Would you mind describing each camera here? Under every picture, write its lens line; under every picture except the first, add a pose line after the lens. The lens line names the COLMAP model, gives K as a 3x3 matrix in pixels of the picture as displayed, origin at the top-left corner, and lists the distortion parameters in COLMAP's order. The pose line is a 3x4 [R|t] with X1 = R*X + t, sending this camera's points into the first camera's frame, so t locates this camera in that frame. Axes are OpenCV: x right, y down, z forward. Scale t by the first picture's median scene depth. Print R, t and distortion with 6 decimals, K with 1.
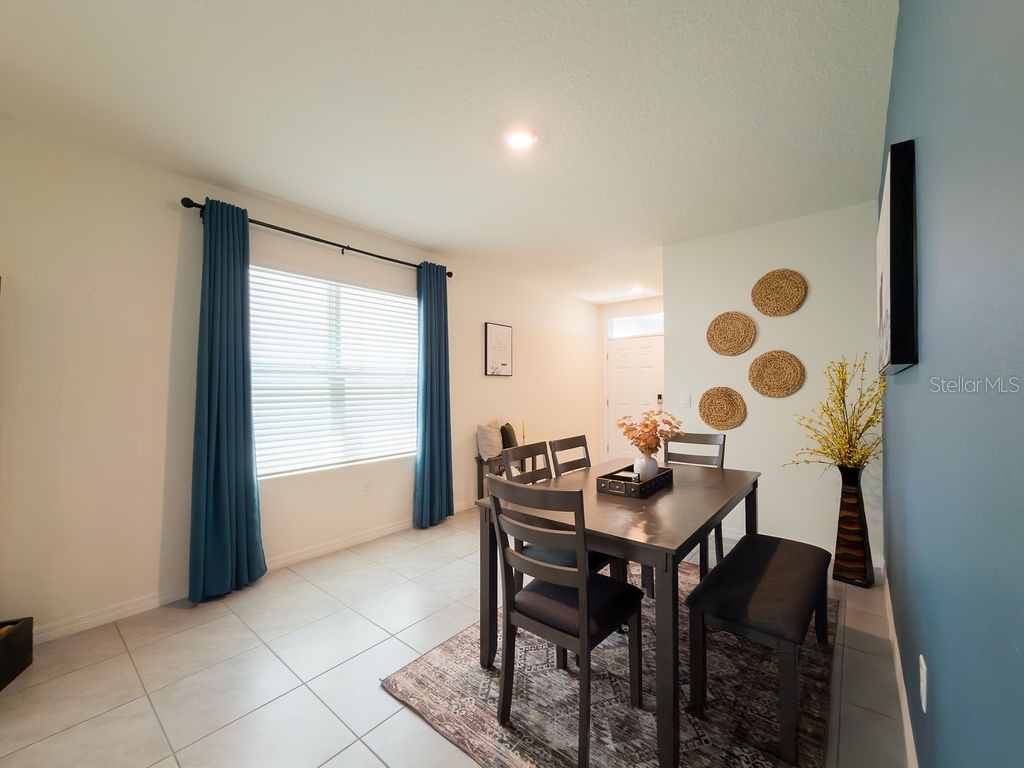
lens RADIAL K [[414.4, 0, 512.0], [0, 414.4, 384.0], [0, 0, 1]] dist [-0.001603, -0.000004]
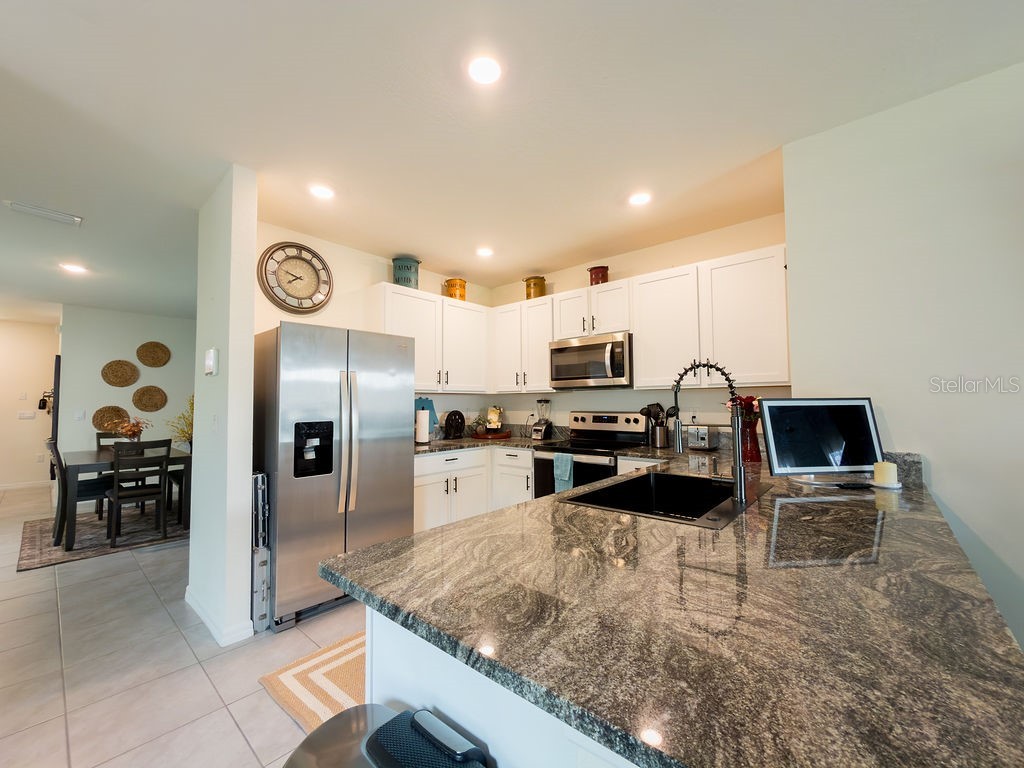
lens RADIAL K [[414.4, 0, 512.0], [0, 414.4, 384.0], [0, 0, 1]] dist [-0.001603, -0.000004]
pose [[0.033006, 0.053122, 0.998042, -1.095937], [-0.002381, 0.998588, -0.053072, 0.003428], [-0.999452, -0.000625, 0.033086, -0.627189]]
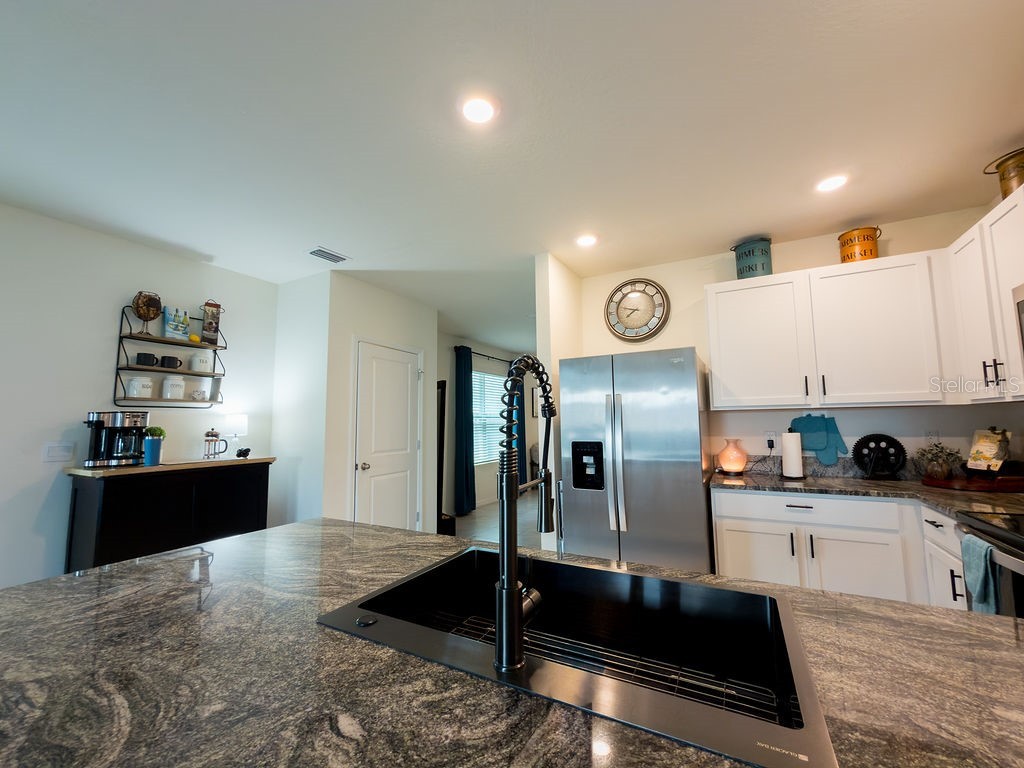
lens RADIAL K [[414.4, 0, 512.0], [0, 414.4, 384.0], [0, 0, 1]] dist [-0.001603, -0.000004]
pose [[0.981621, 0.012155, 0.190454, -0.688356], [0.004493, 0.996221, -0.086737, -0.011461], [-0.190789, 0.085998, 0.977857, -1.047214]]
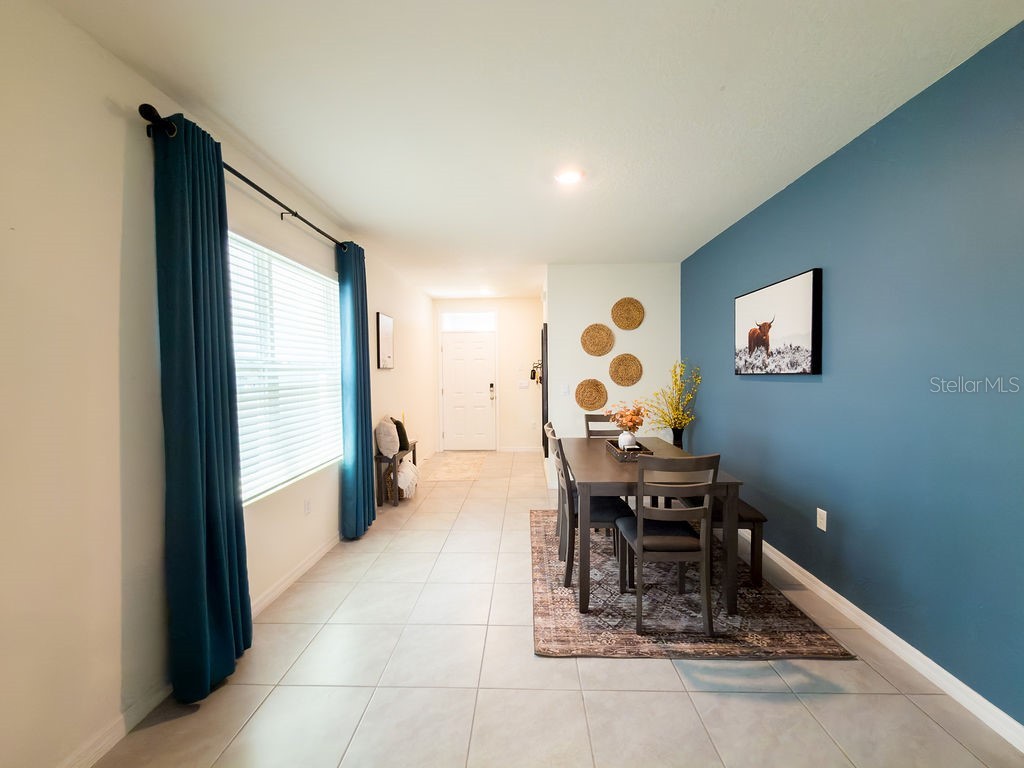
lens RADIAL K [[414.4, 0, 512.0], [0, 414.4, 384.0], [0, 0, 1]] dist [-0.001603, -0.000004]
pose [[0.790833, -0.022367, 0.611623, -0.552997], [0.000597, 0.999360, 0.035775, -0.026553], [-0.612031, -0.027927, 0.790340, 0.095098]]
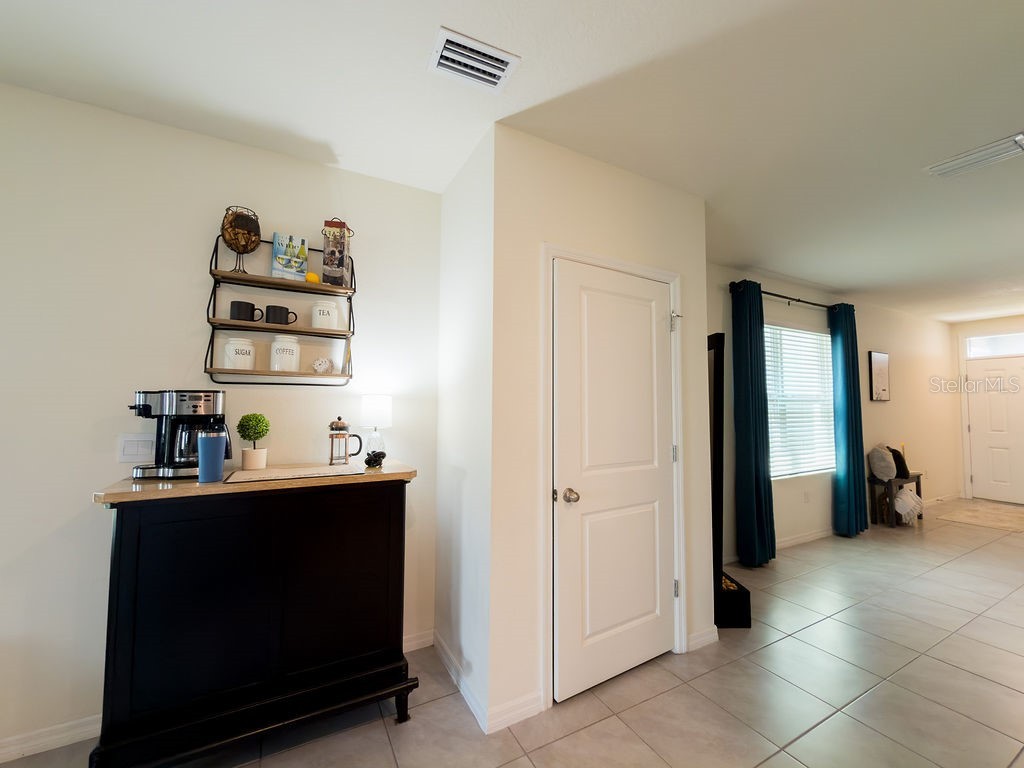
lens RADIAL K [[414.4, 0, 512.0], [0, 414.4, 384.0], [0, 0, 1]] dist [-0.001603, -0.000004]
pose [[0.926854, -0.009342, -0.375306, -0.717539], [-0.006126, 0.999181, -0.039999, -0.020838], [0.375372, 0.039372, 0.926037, -0.460072]]
